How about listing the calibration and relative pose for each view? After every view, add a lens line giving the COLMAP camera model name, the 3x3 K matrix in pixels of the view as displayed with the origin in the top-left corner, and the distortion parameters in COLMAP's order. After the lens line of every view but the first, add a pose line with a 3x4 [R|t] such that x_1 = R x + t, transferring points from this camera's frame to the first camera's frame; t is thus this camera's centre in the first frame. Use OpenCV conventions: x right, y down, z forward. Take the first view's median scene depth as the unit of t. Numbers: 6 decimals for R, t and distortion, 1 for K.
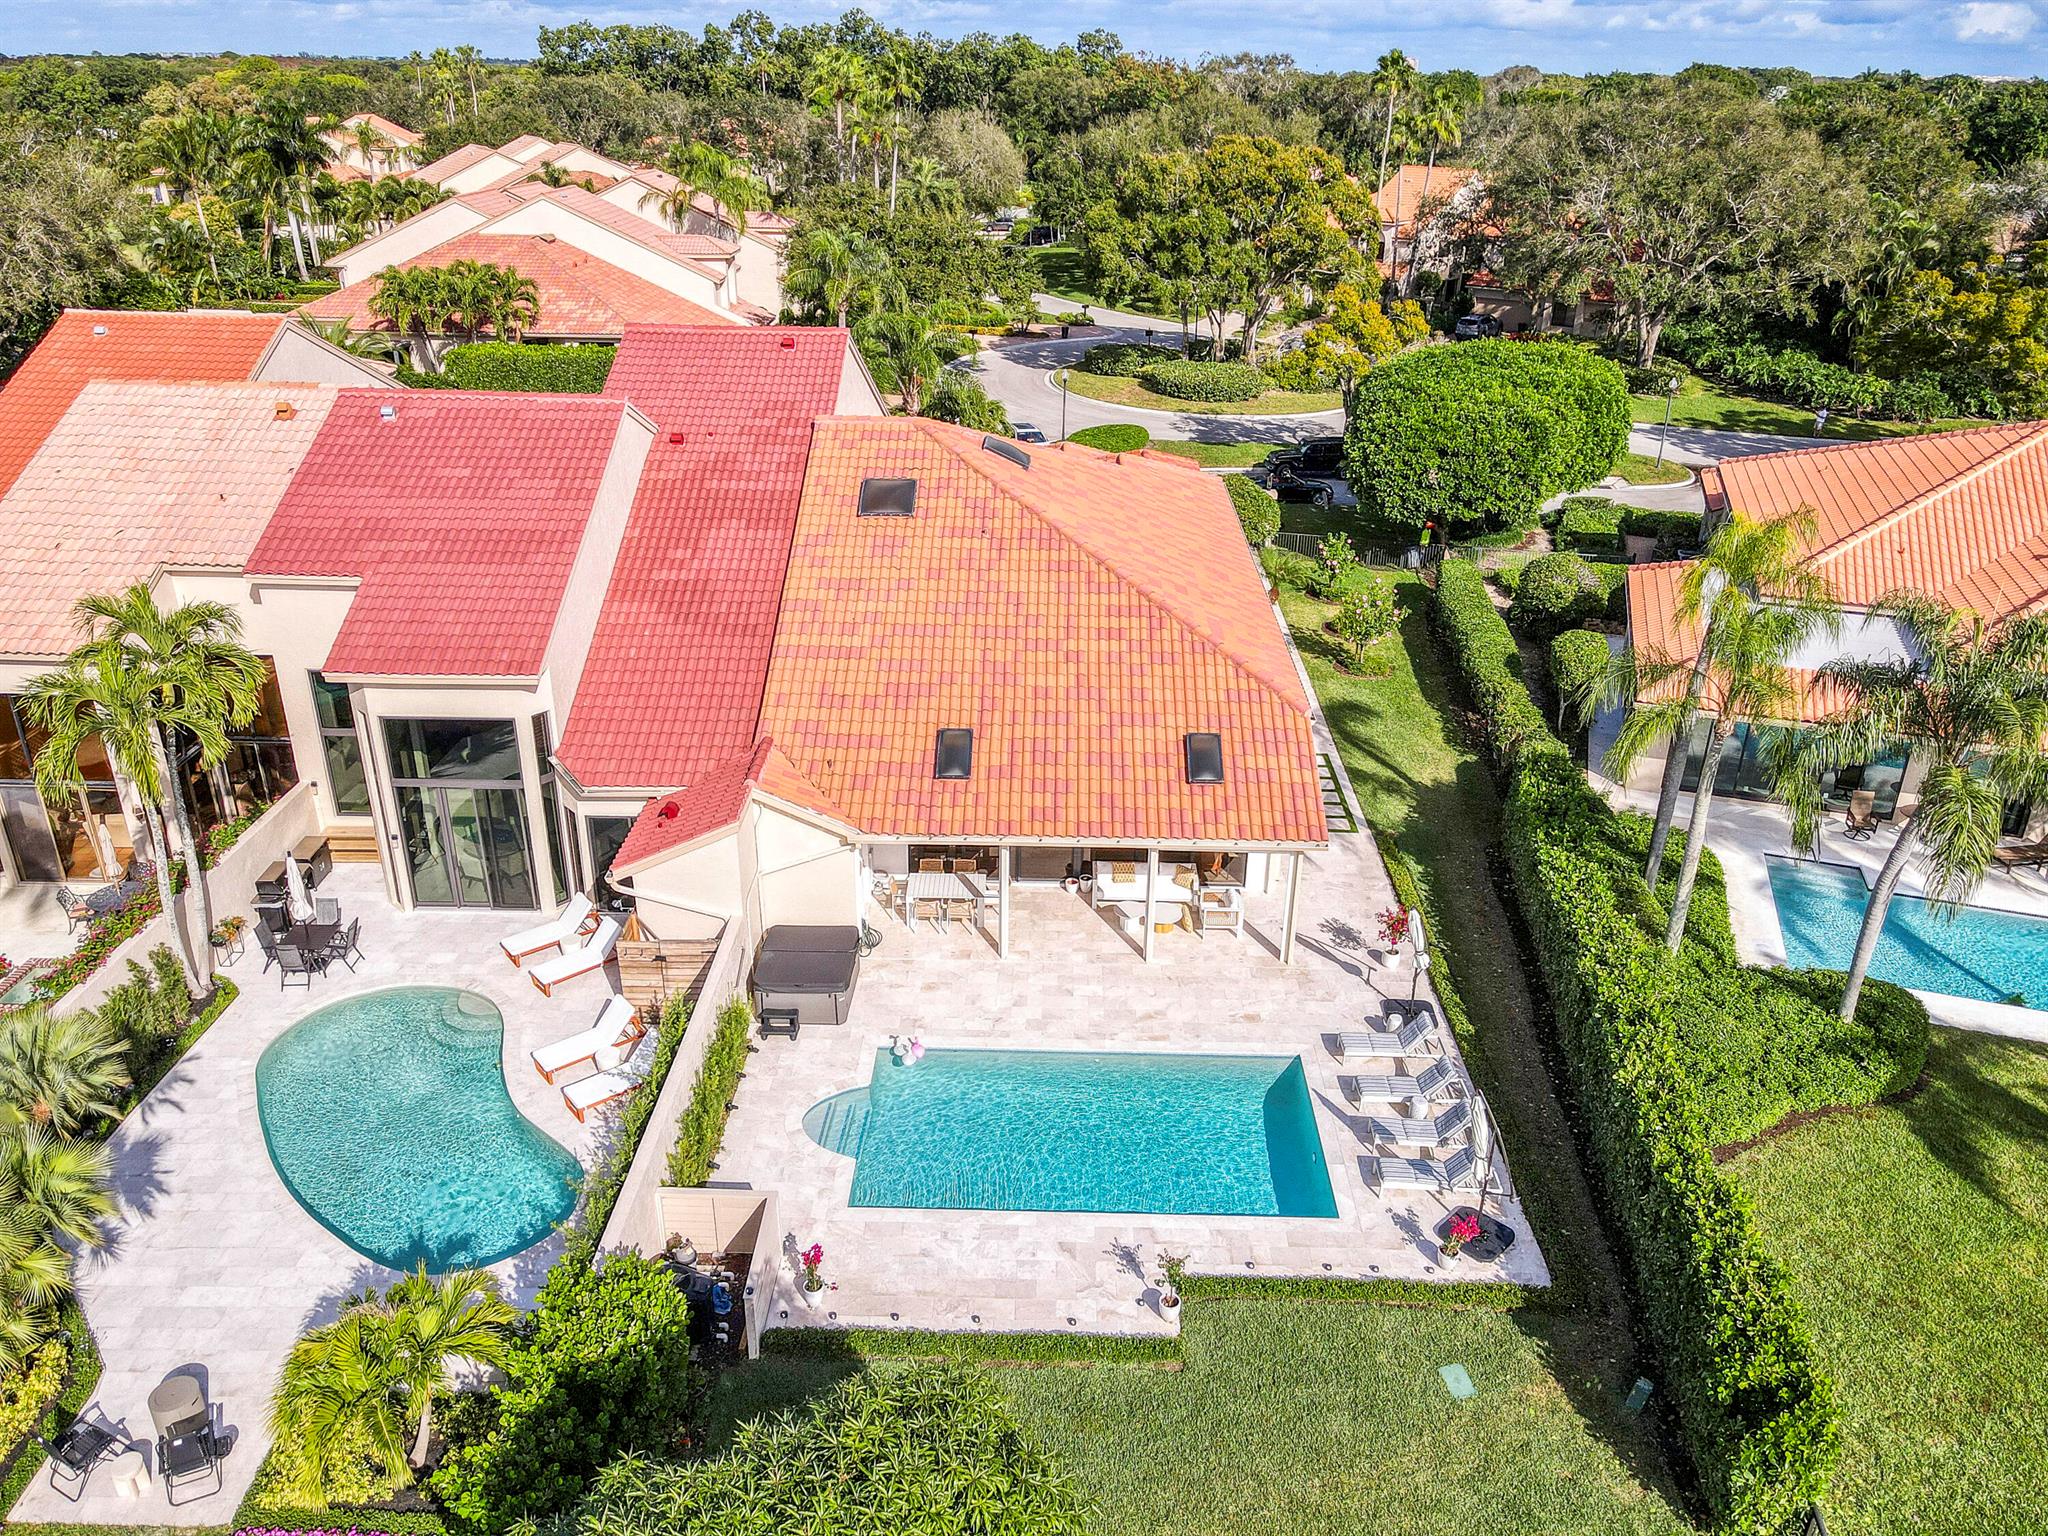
lens RADIAL K [[1482.7, 0, 1034.2], [0, 1482.7, 766.4], [0, 0, 1]] dist [0.025284, -0.000338]
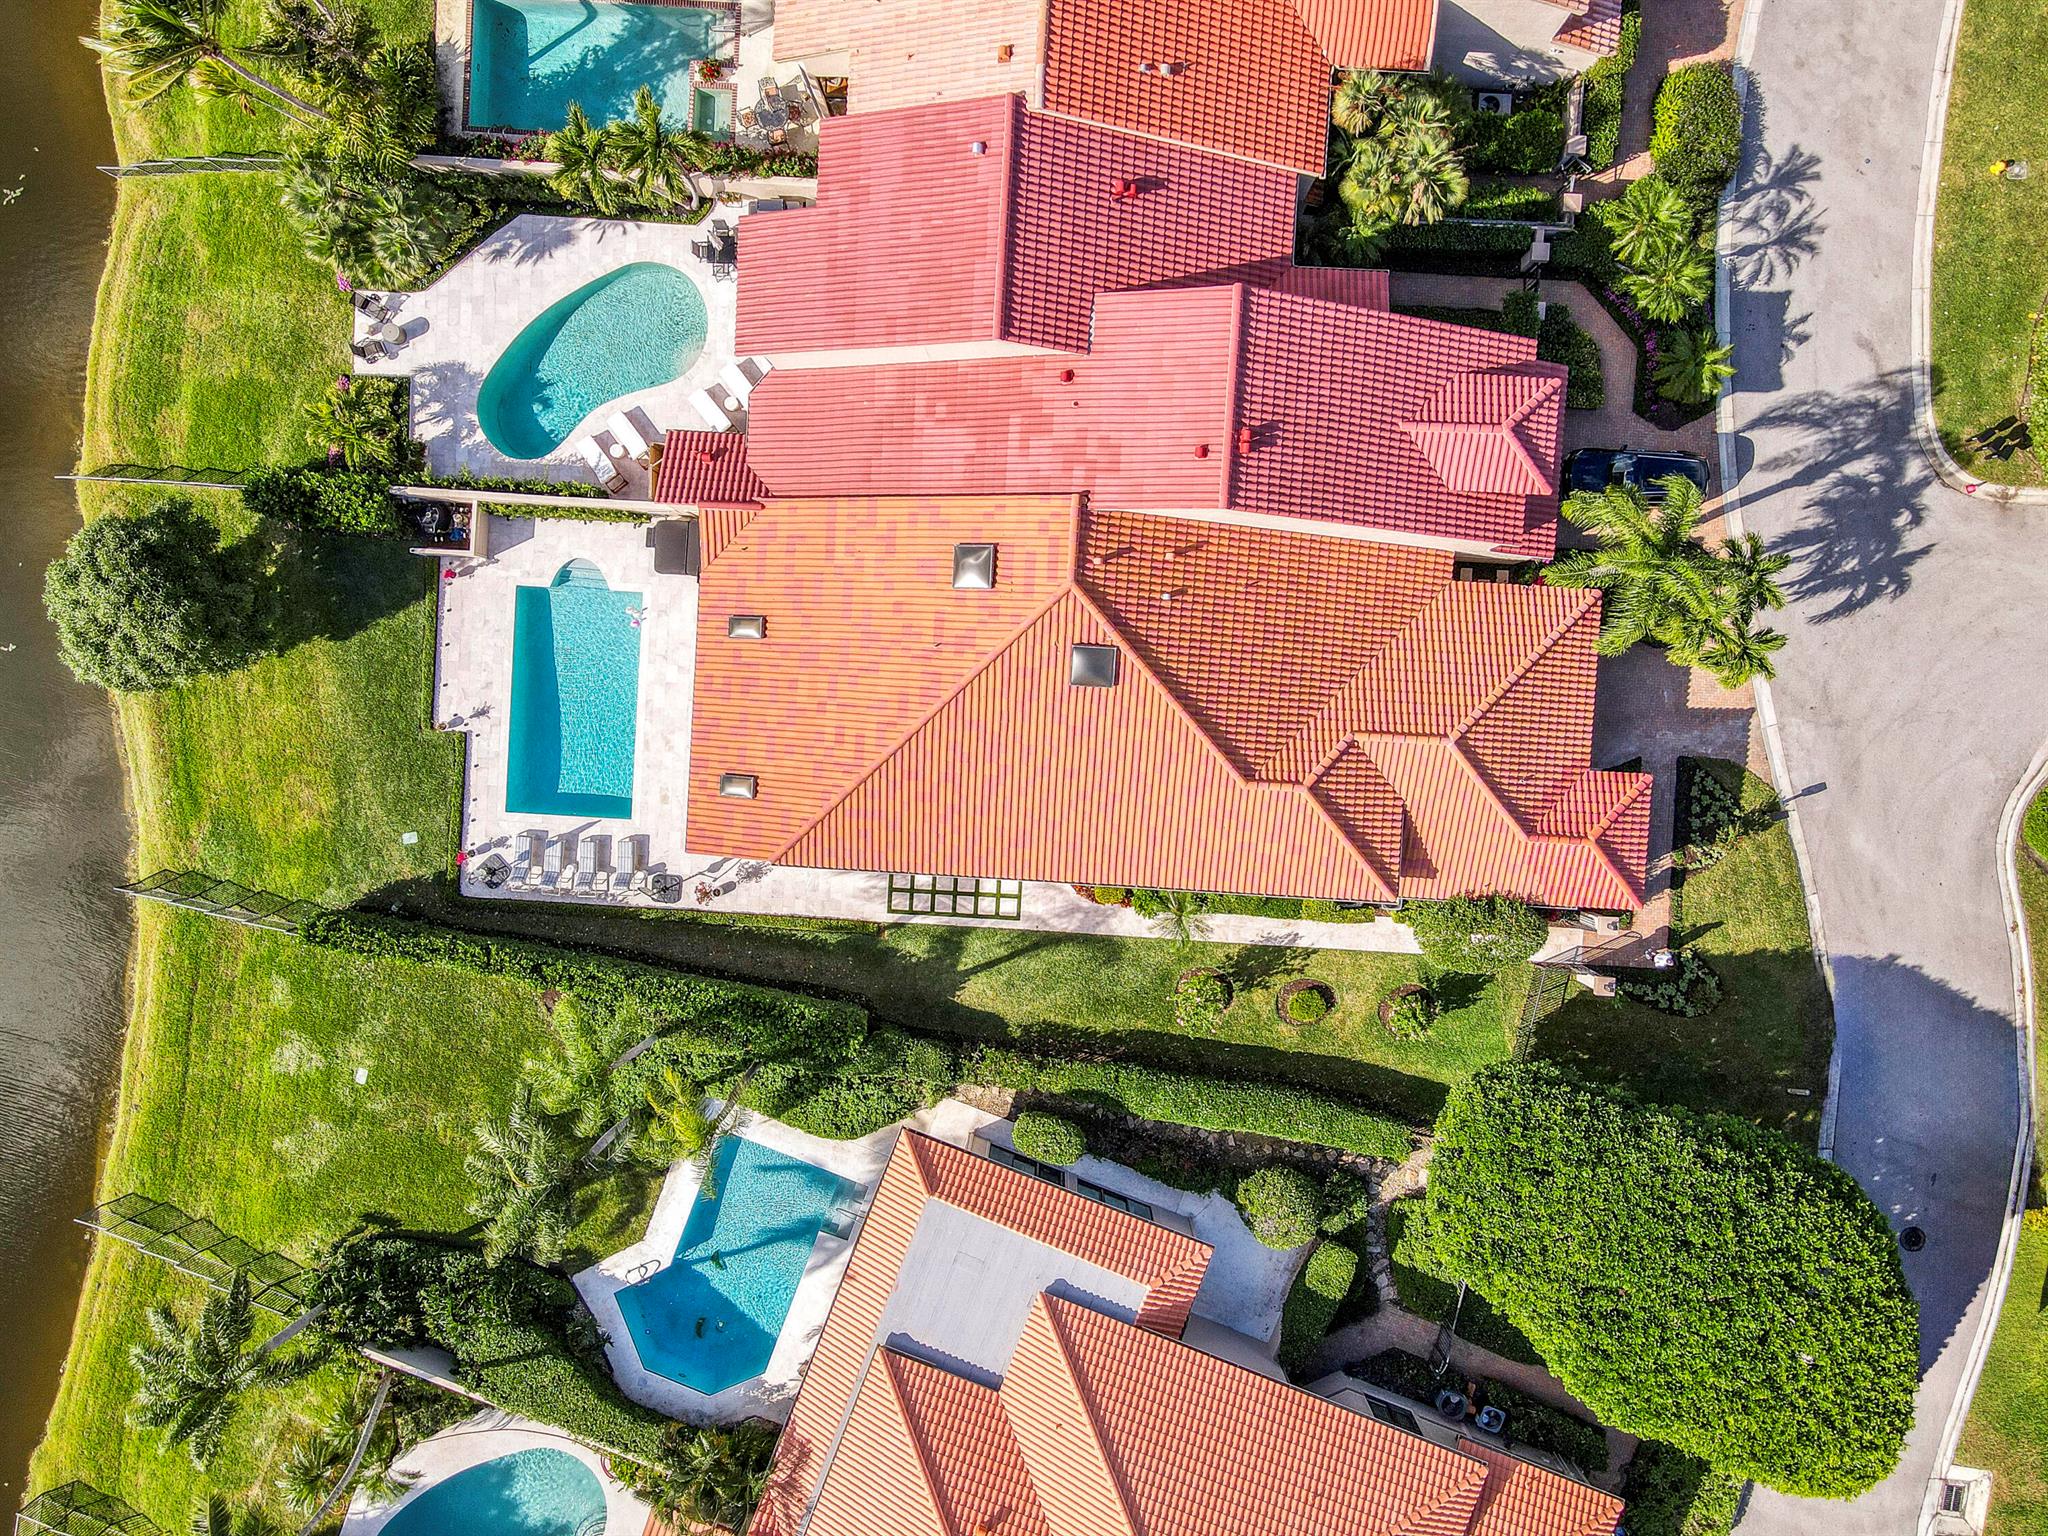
lens RADIAL K [[1482.7, 0, 1025.5], [0, 1482.7, 768.8], [0, 0, 1]] dist [0.025284, -0.000338]
pose [[-0.042772, 0.998910, 0.018680, 0.066893], [-0.422089, -0.035014, 0.905878, -1.919950], [0.905545, 0.030861, 0.423127, 0.744929]]
